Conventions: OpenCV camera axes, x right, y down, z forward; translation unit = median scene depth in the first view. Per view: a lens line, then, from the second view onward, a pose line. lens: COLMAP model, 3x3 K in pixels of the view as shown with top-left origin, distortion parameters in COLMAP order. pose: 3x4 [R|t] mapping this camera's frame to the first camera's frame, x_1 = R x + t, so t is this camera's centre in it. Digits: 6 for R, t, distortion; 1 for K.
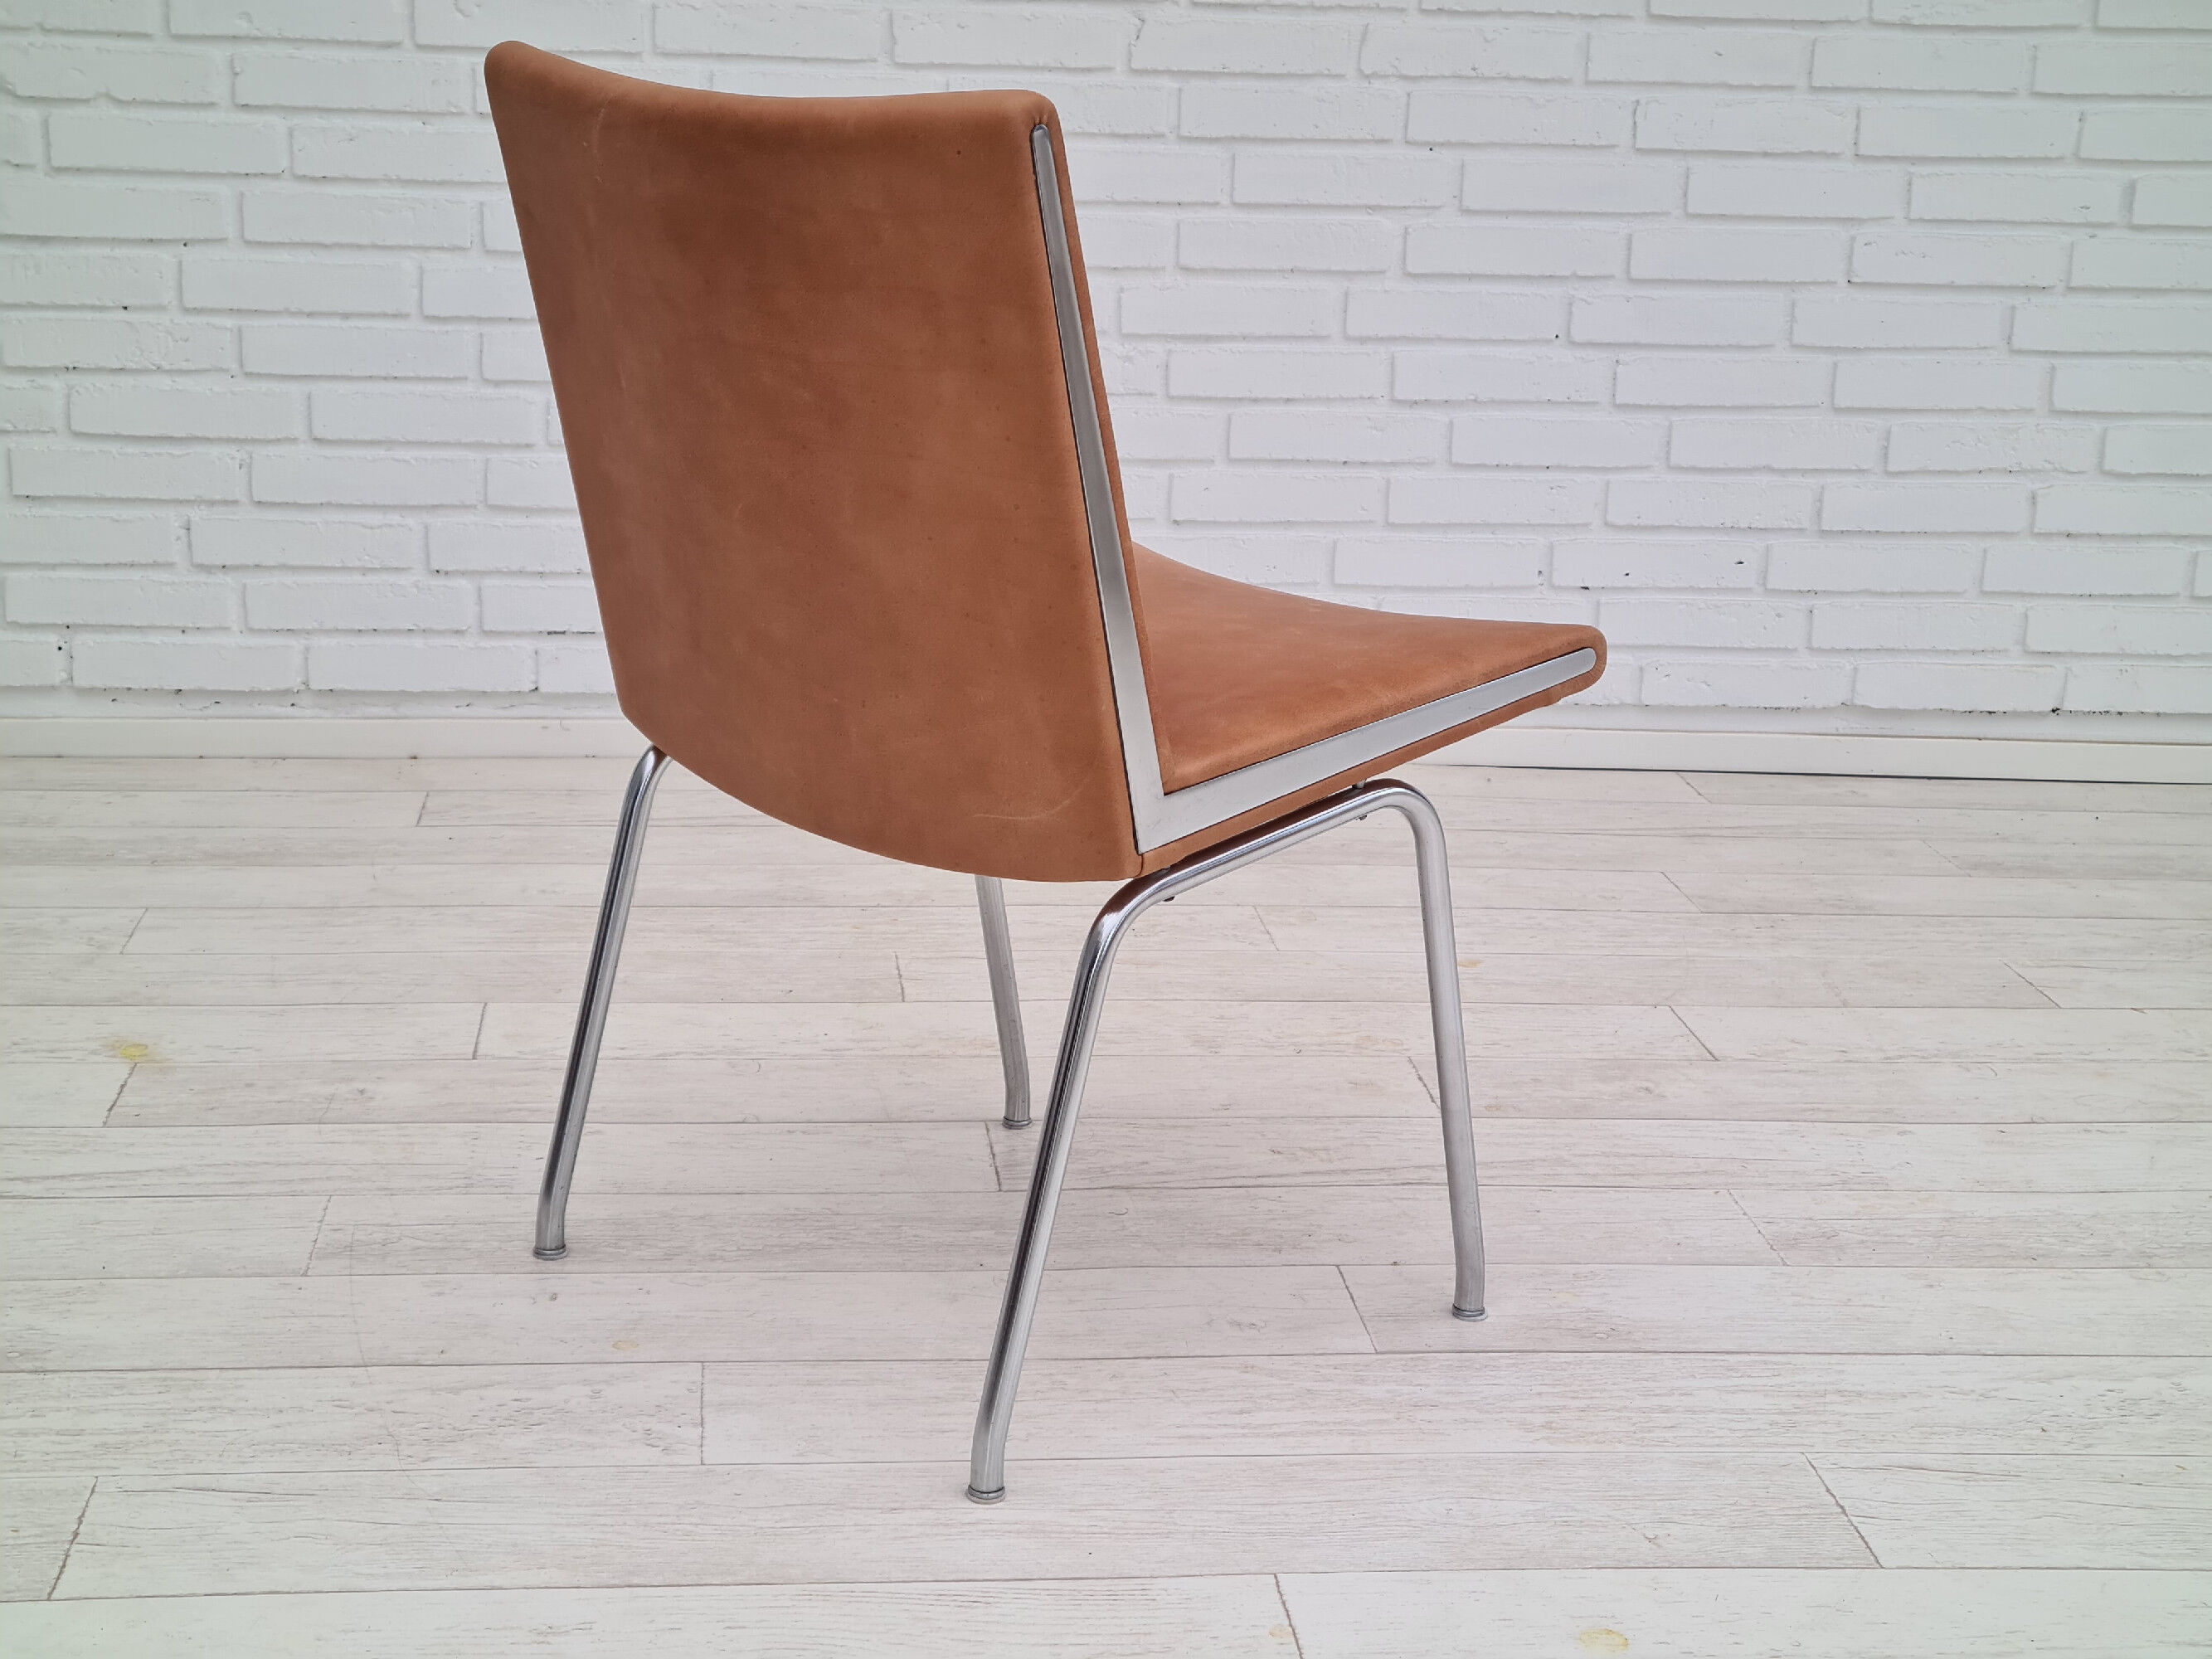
lens RADIAL K [[3137.0, 0, 1073.5], [0, 3137.0, 863.2], [0, 0, 1]] dist [0.108620, -0.222986]
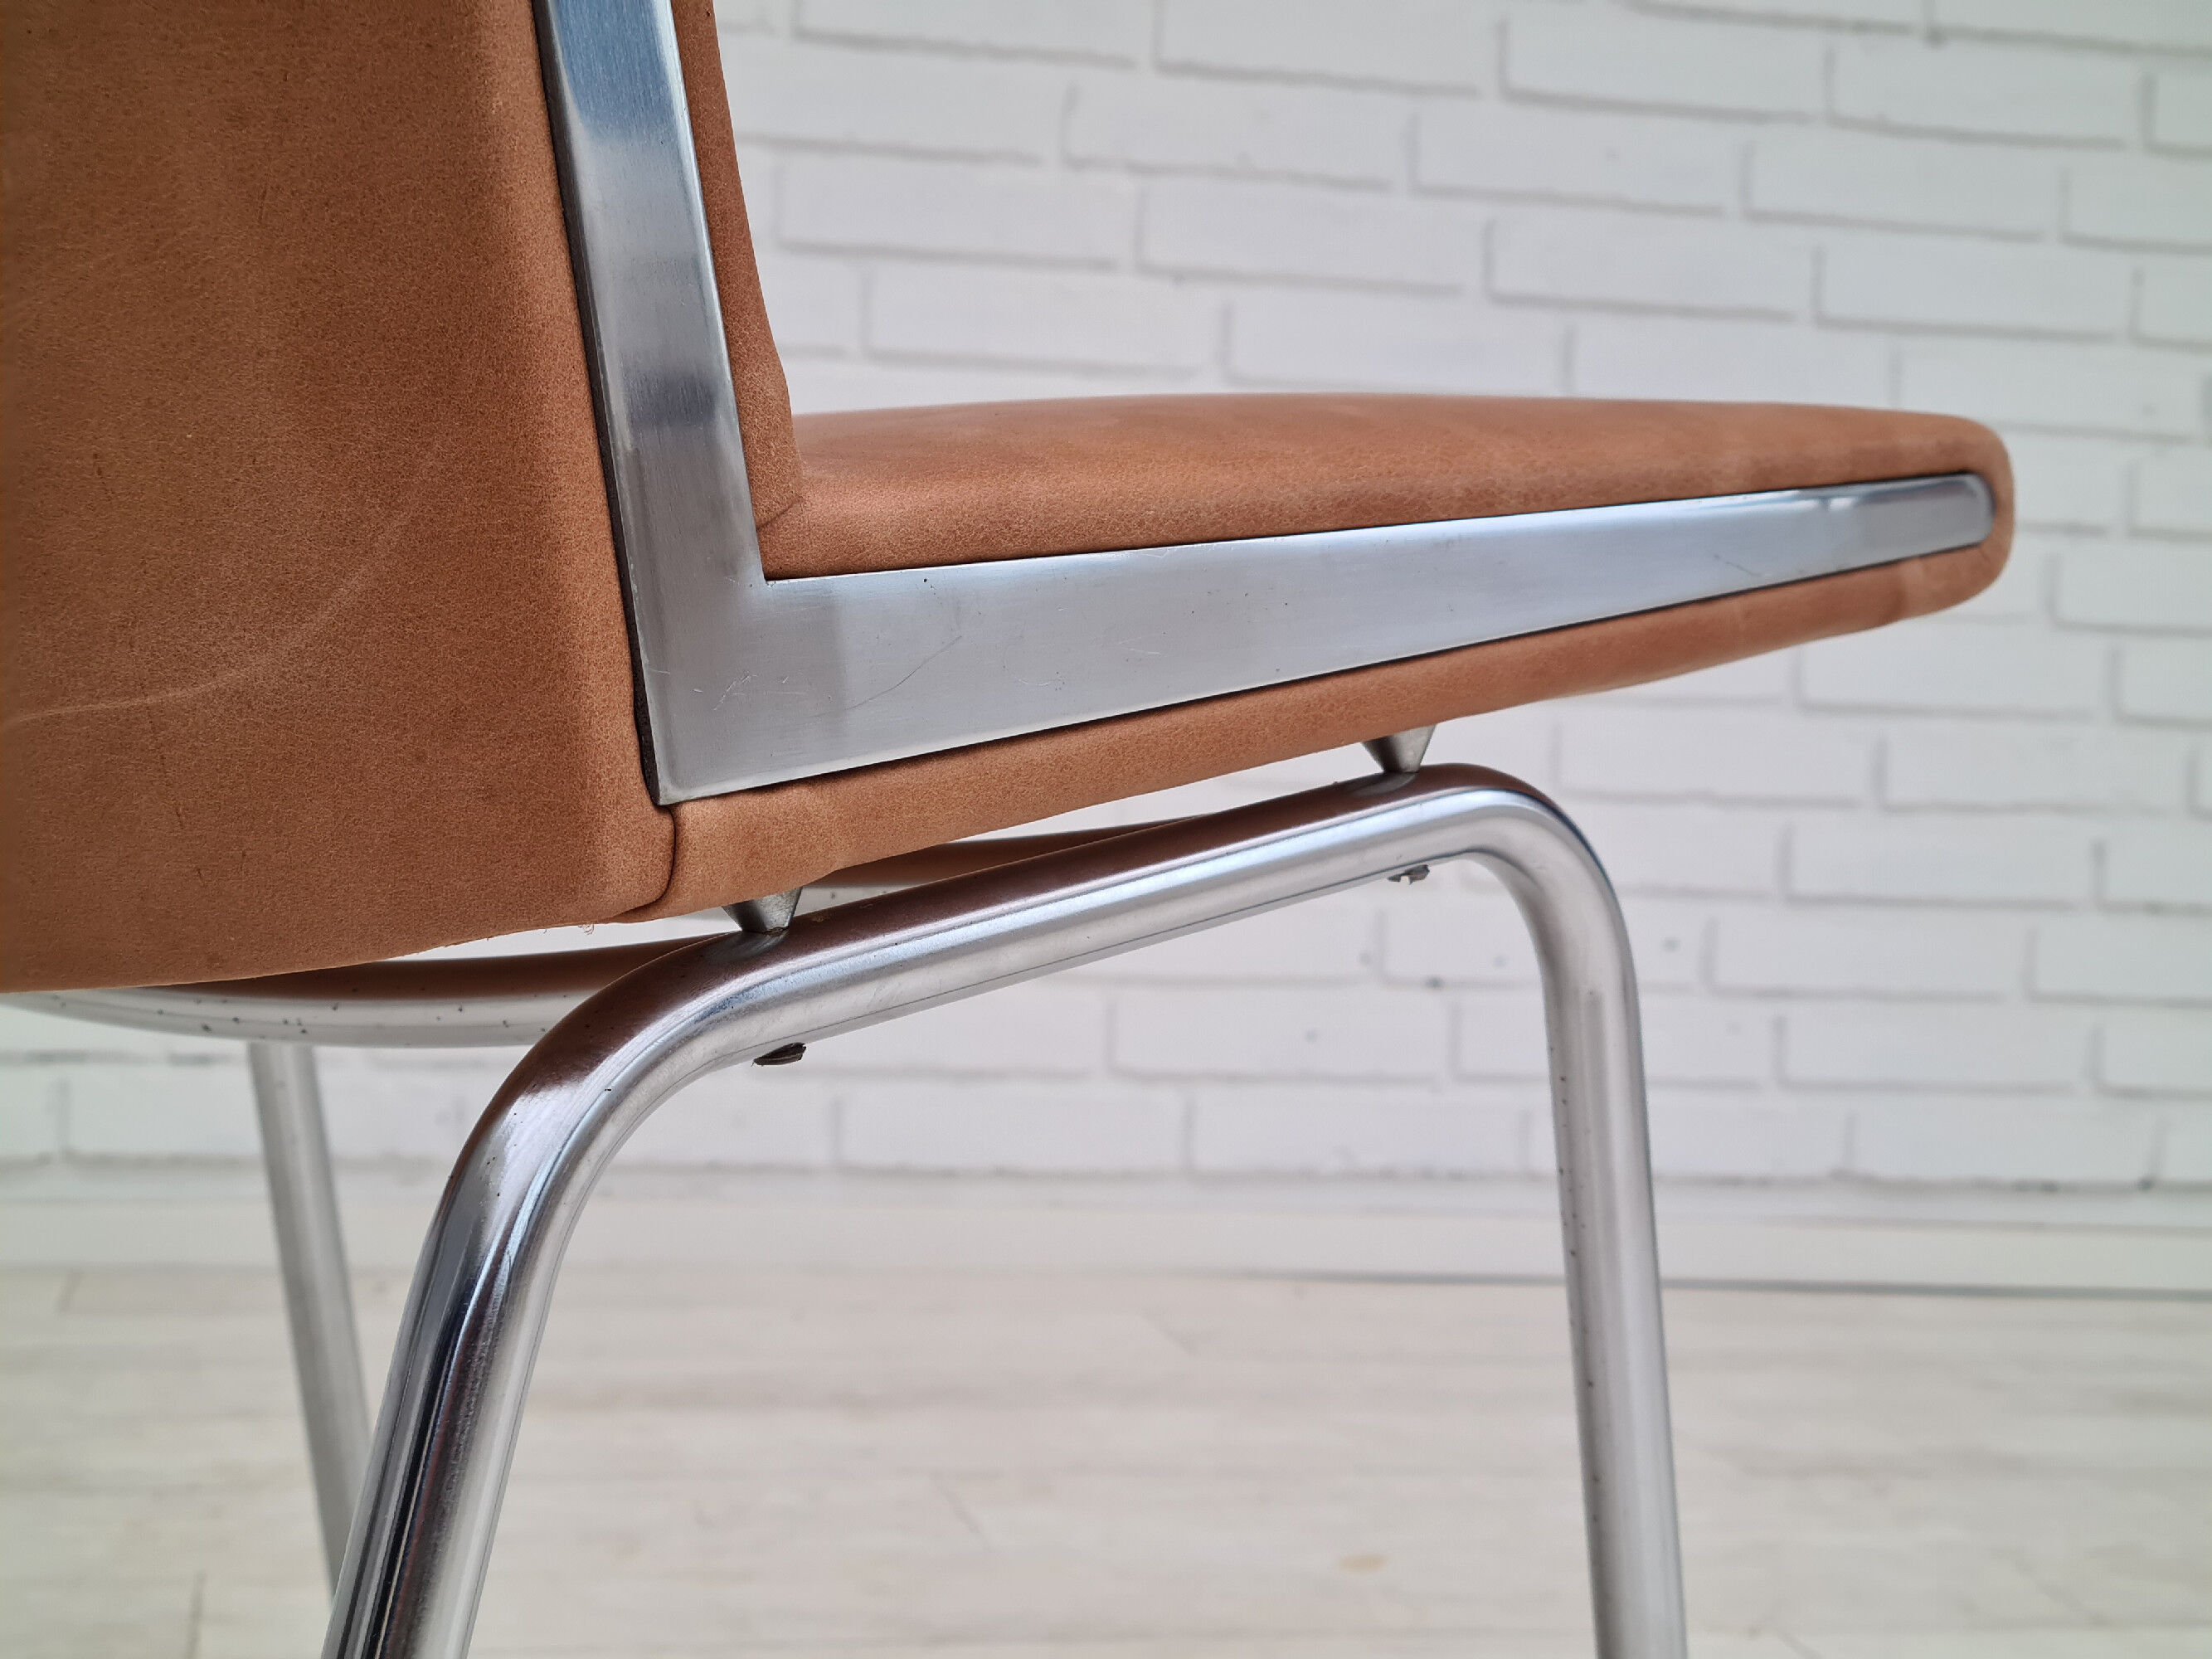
lens RADIAL K [[3317.1, 0, 1095.4], [0, 3317.1, 862.1], [0, 0, 1]] dist [0.054544, -0.043000]
pose [[0.991602, 0.001378, 0.129317, 0.011046], [0.026347, 0.976820, -0.212433, 0.029173], [-0.126613, 0.214056, 0.968581, 0.390344]]
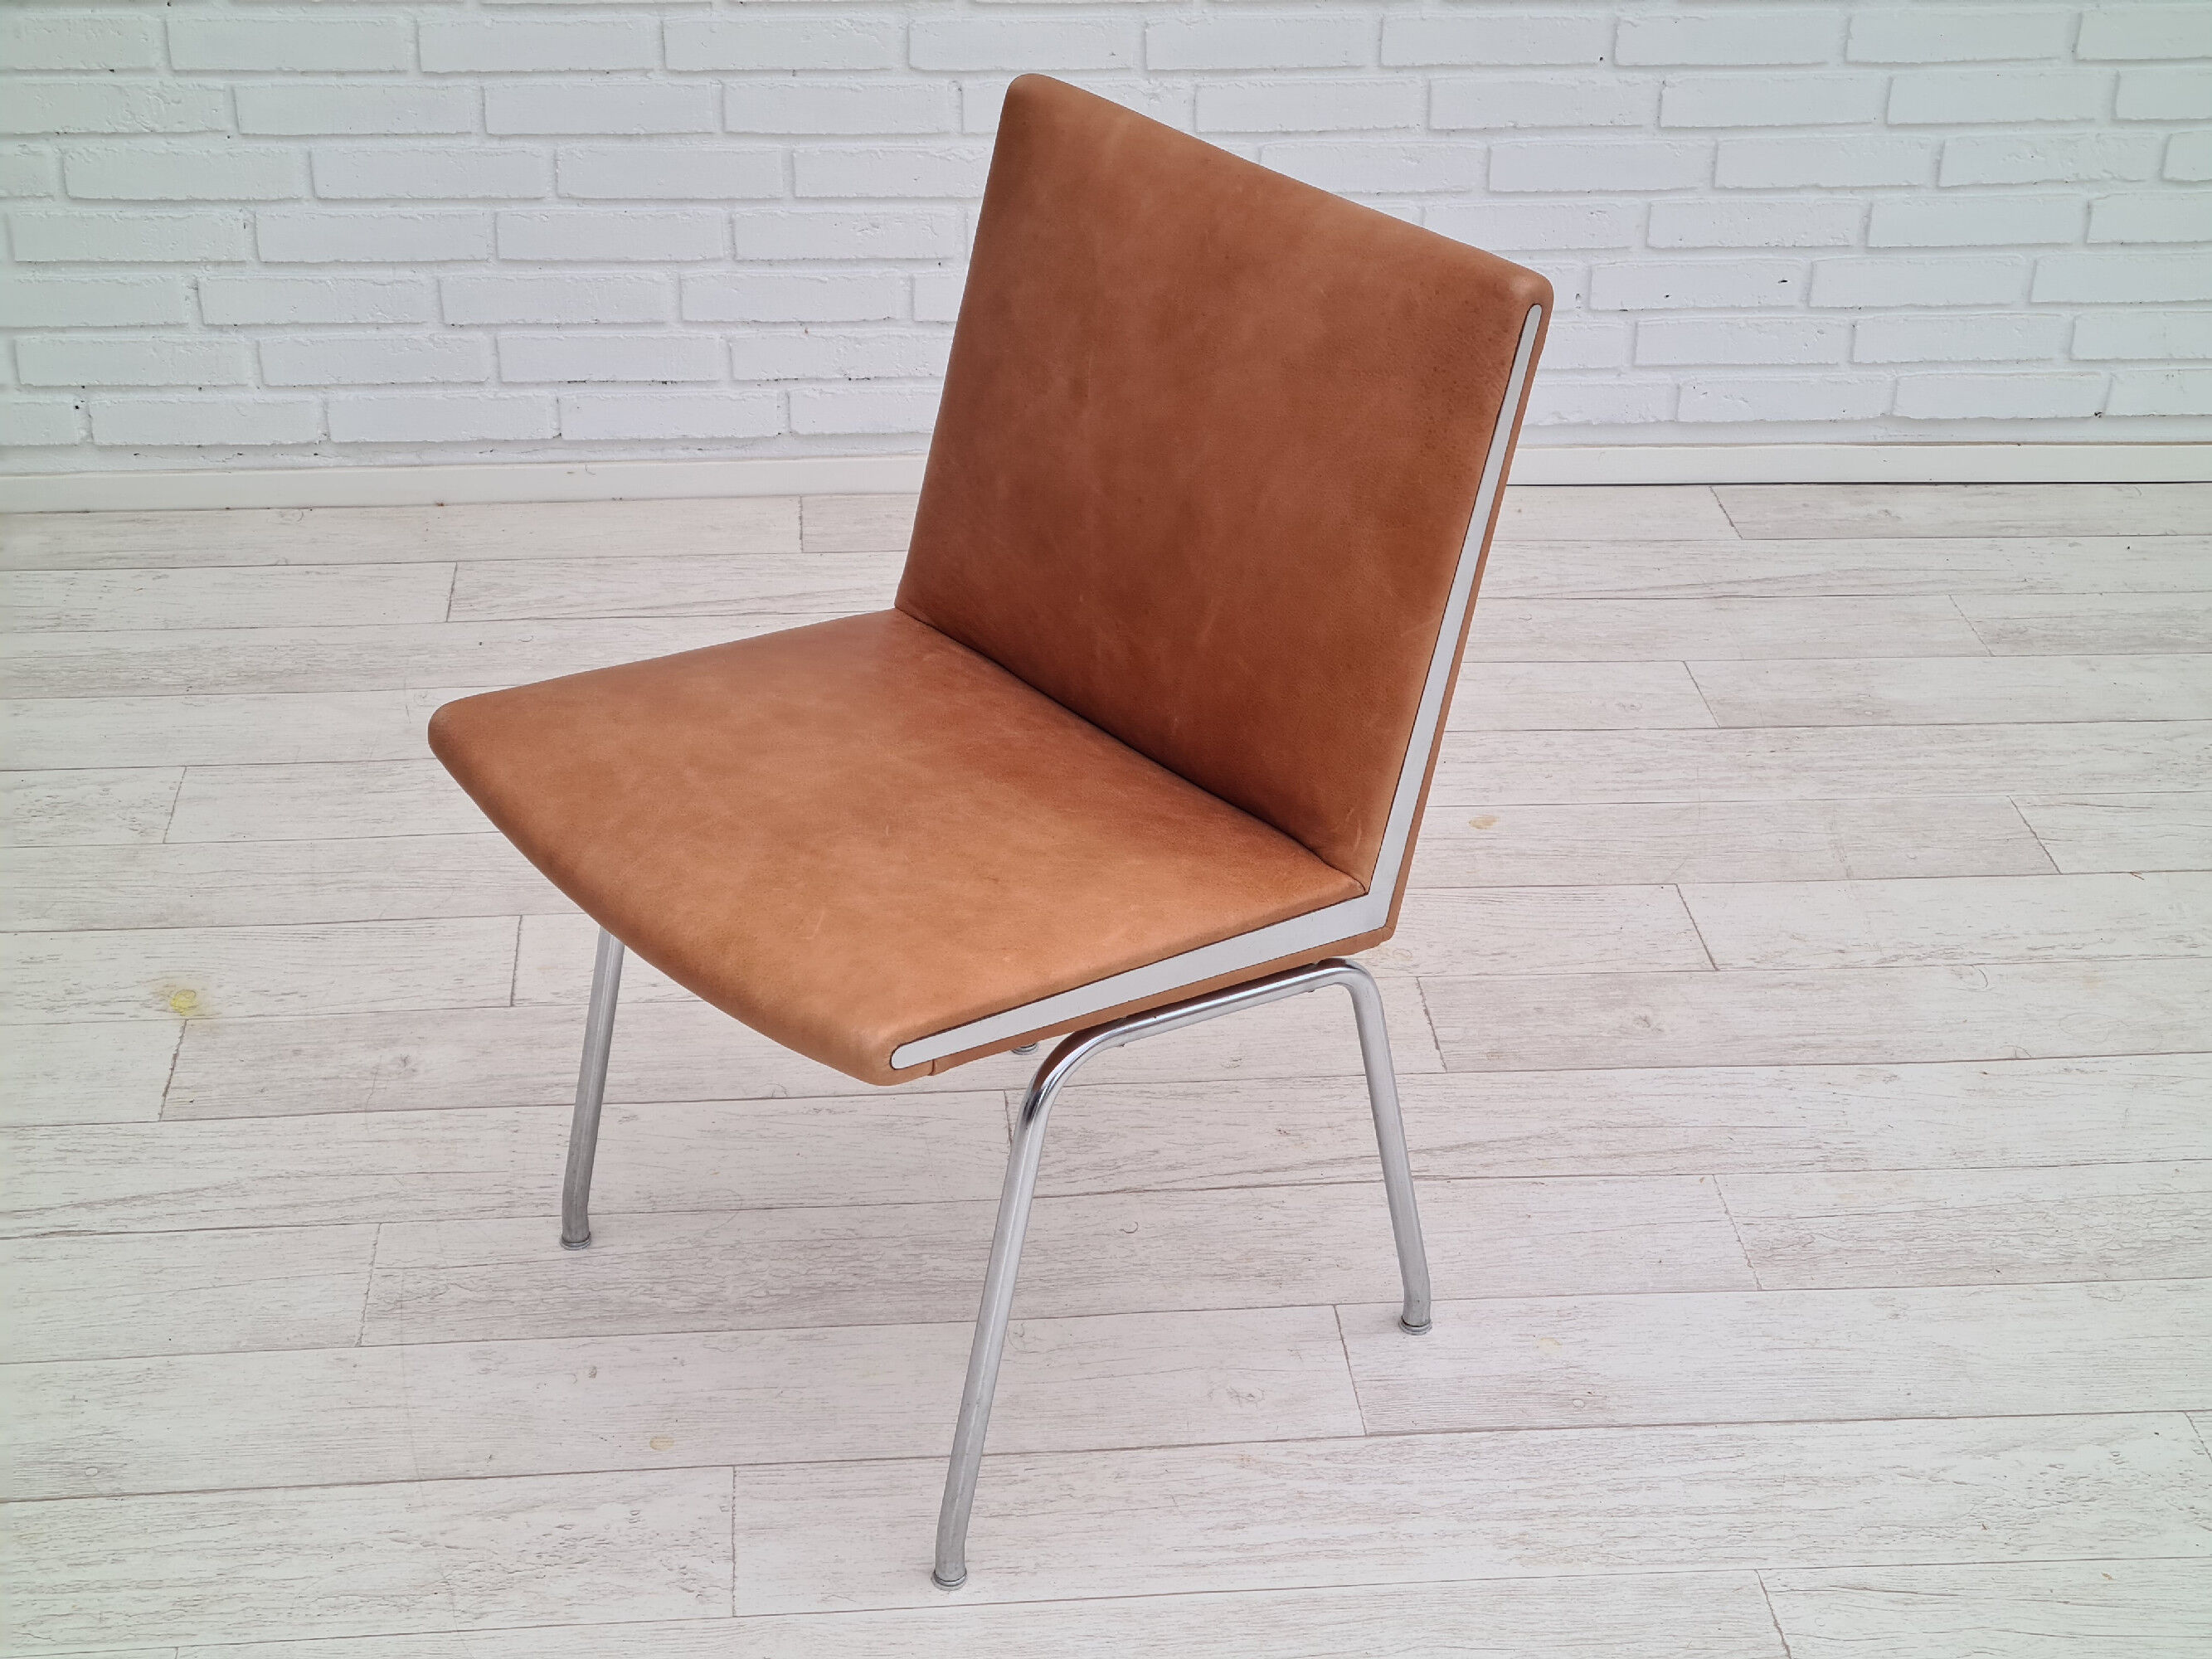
lens RADIAL K [[3141.5, 0, 1113.7], [0, 3141.5, 829.0], [0, 0, 1]] dist [0.093488, -0.134518]
pose [[0.999930, -0.006214, -0.010087, 0.013808], [0.008482, 0.969898, 0.243363, -0.182894], [0.008271, -0.243431, 0.969883, 0.007899]]
